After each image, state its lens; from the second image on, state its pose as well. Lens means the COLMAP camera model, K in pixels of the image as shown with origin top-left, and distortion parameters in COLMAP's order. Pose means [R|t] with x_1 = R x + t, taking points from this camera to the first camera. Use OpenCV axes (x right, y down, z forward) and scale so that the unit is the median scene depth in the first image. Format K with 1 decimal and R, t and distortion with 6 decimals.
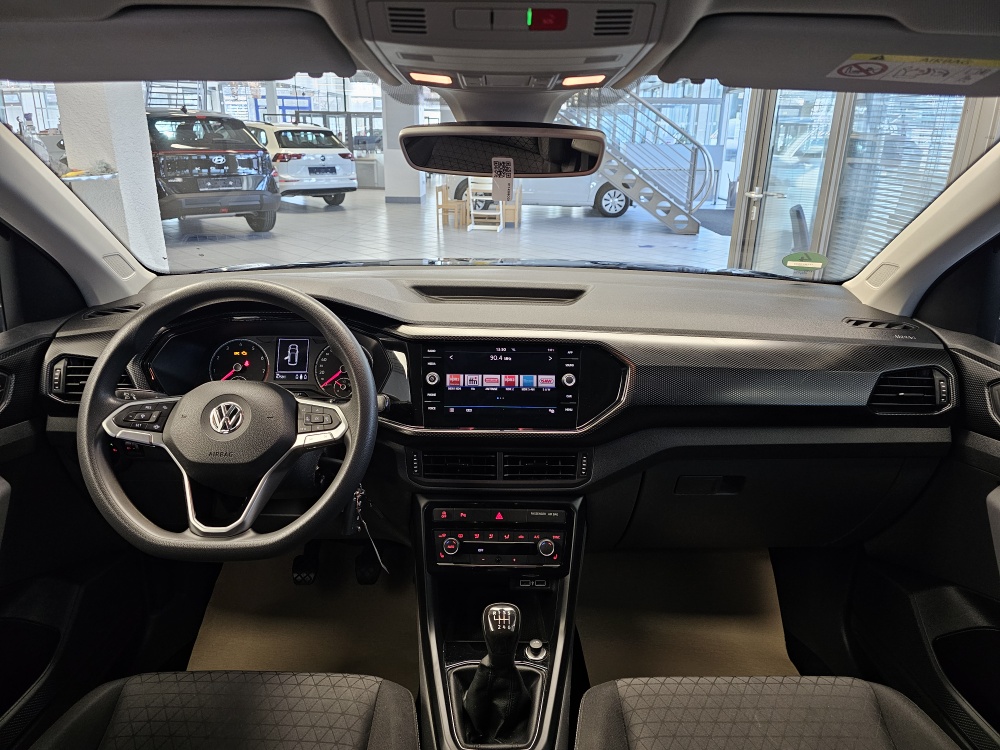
lens RADIAL K [[683.7, 0, 495.9], [0, 683.7, 364.6], [0, 0, 1]] dist [0.052010, -0.053278]
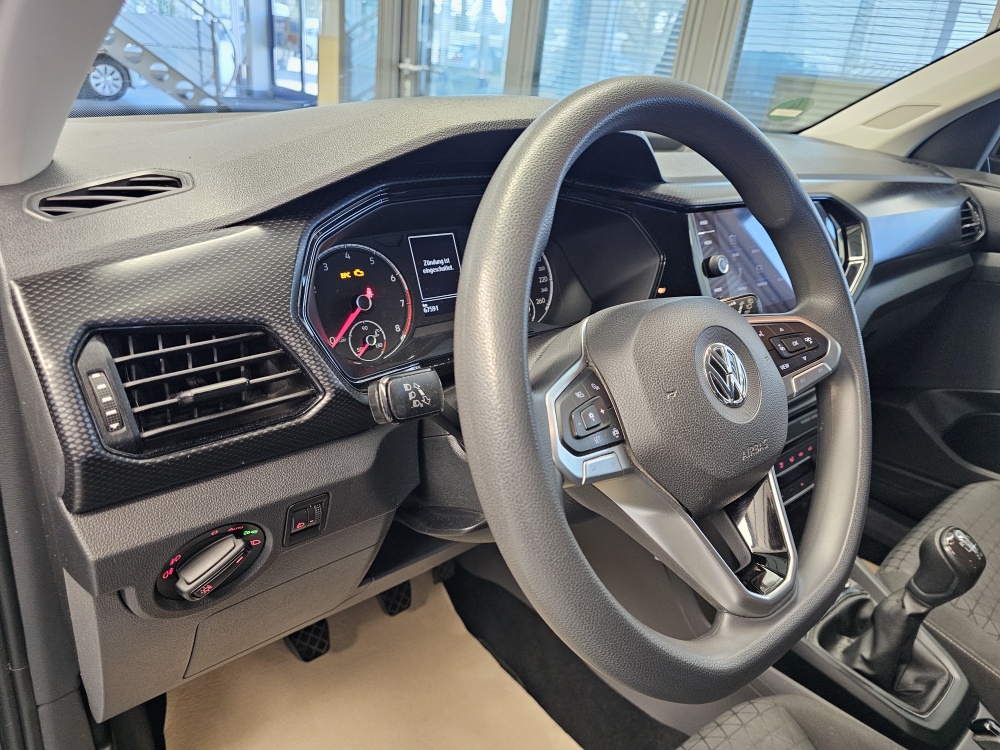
lens RADIAL K [[683.7, 0, 492.8], [0, 683.7, 389.6], [0, 0, 1]] dist [0.052010, -0.053278]
pose [[0.756005, -0.229798, 0.612902, -0.690043], [0.122513, 0.969478, 0.212373, -0.031711], [-0.642998, -0.085466, 0.761084, 0.625775]]
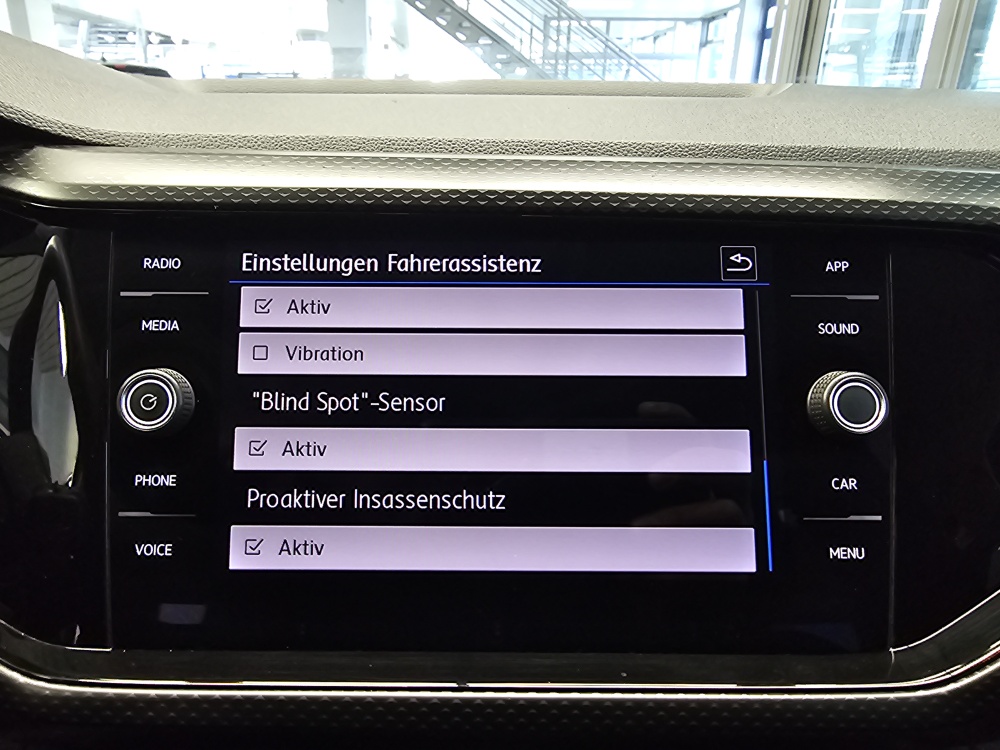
lens RADIAL K [[692.1, 0, 452.8], [0, 692.1, 367.6], [0, 0, 1]] dist [0.002797, -0.004129]
pose [[0.999983, -0.005674, -0.001537, -0.007097], [0.005723, 0.999406, 0.033994, 0.005144], [0.001344, -0.034003, 0.999421, 0.803338]]
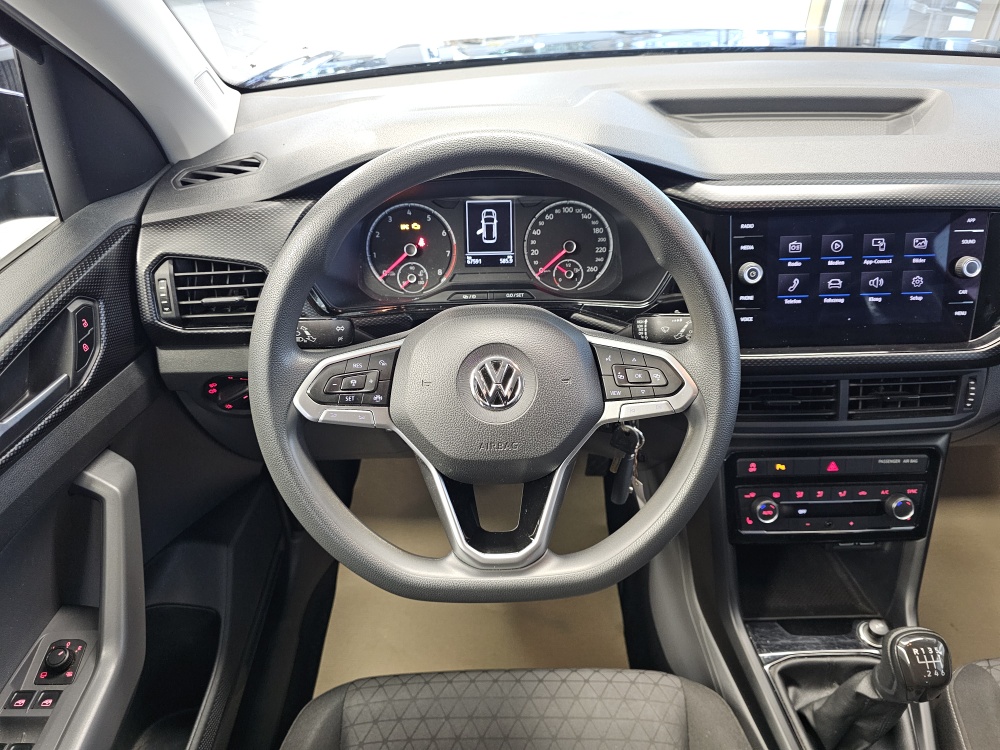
lens RADIAL K [[683.7, 0, 491.8], [0, 683.7, 371.0], [0, 0, 1]] dist [0.052010, -0.053278]
pose [[0.999356, -0.035681, 0.003750, -0.337974], [0.032564, 0.945964, 0.322631, -0.106550], [-0.015059, -0.322302, 0.946517, 0.375446]]
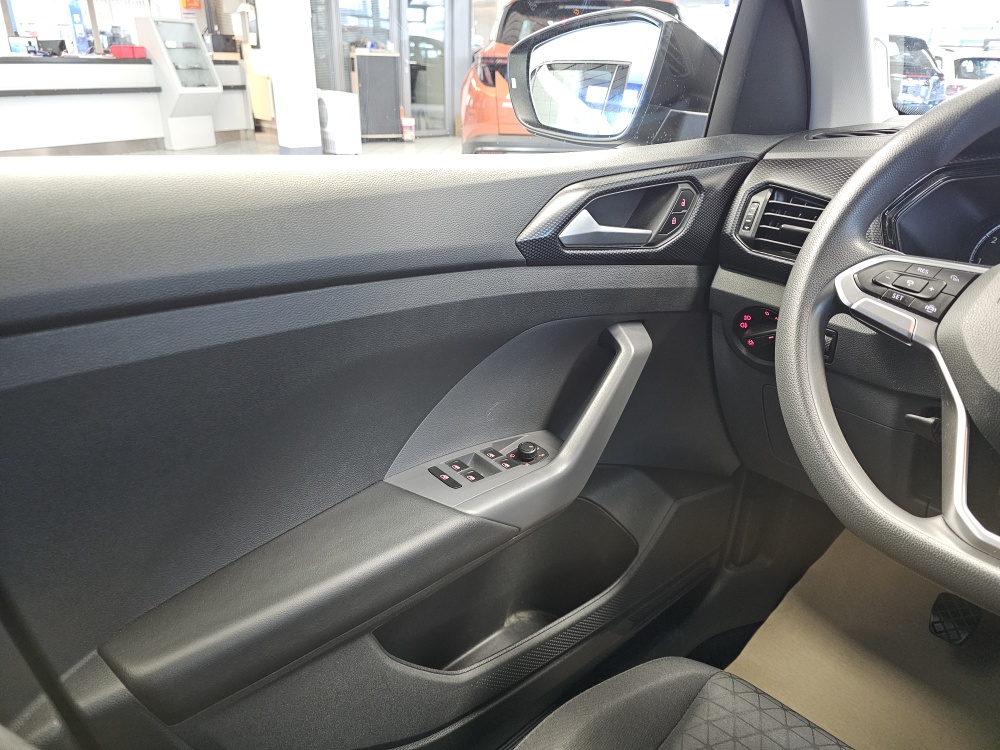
lens RADIAL K [[683.7, 0, 499.5], [0, 683.7, 381.4], [0, 0, 1]] dist [0.052010, -0.053278]
pose [[0.686549, 0.315867, -0.654888, -0.304297], [-0.253477, 0.948177, 0.191596, 0.107444], [0.681468, 0.034459, 0.731036, 0.335384]]
